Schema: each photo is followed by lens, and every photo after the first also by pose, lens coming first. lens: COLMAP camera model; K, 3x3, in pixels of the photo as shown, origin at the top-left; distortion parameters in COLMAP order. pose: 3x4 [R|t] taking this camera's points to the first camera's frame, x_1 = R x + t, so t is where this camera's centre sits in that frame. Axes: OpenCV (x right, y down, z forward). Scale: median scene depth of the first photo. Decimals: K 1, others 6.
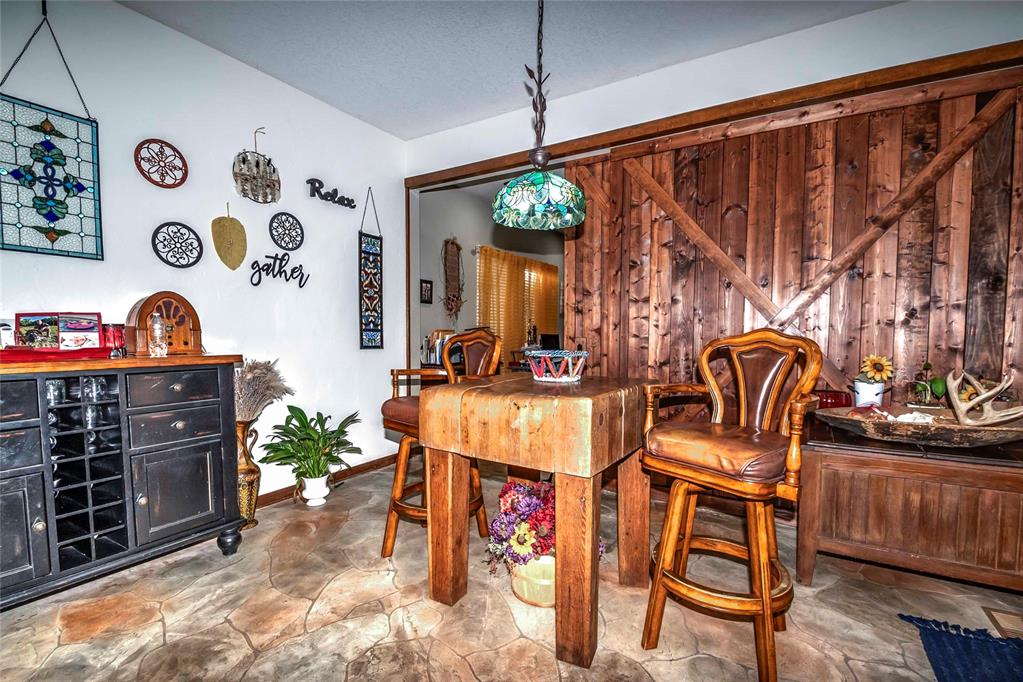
lens RADIAL K [[459.4, 0, 522.1], [0, 459.4, 361.8], [0, 0, 1]] dist [-0.004463, -0.006702]
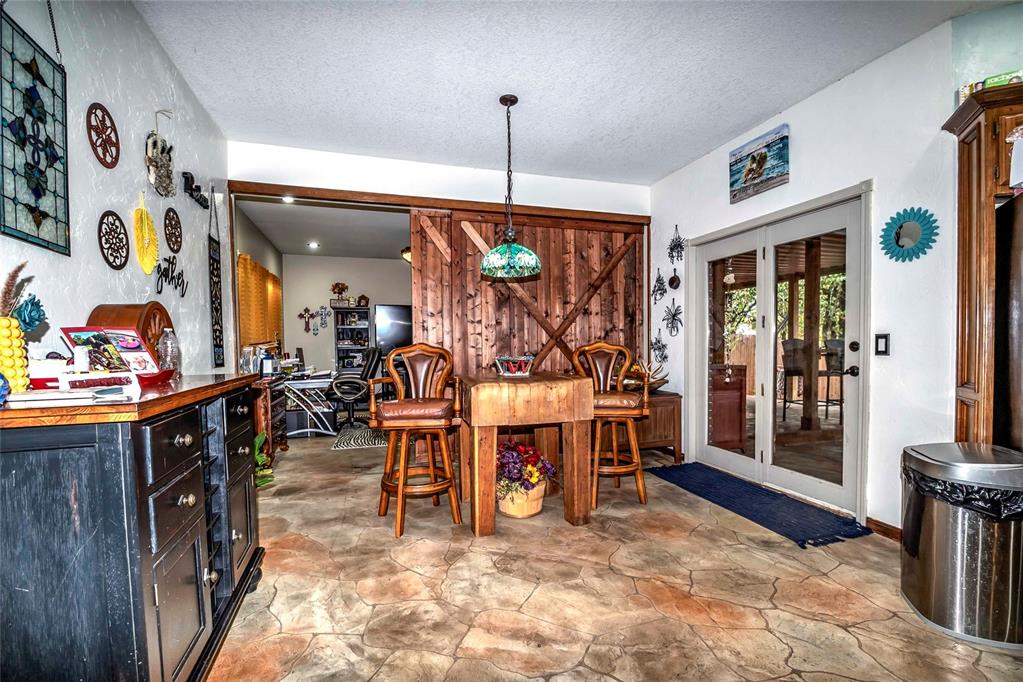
lens RADIAL K [[459.4, 0, 508.4], [0, 459.4, 356.5], [0, 0, 1]] dist [-0.004463, -0.006702]
pose [[0.657904, -0.032514, 0.752400, -0.991666], [0.058588, 0.998249, -0.008092, -0.011305], [-0.750820, 0.049406, 0.658657, -0.015567]]
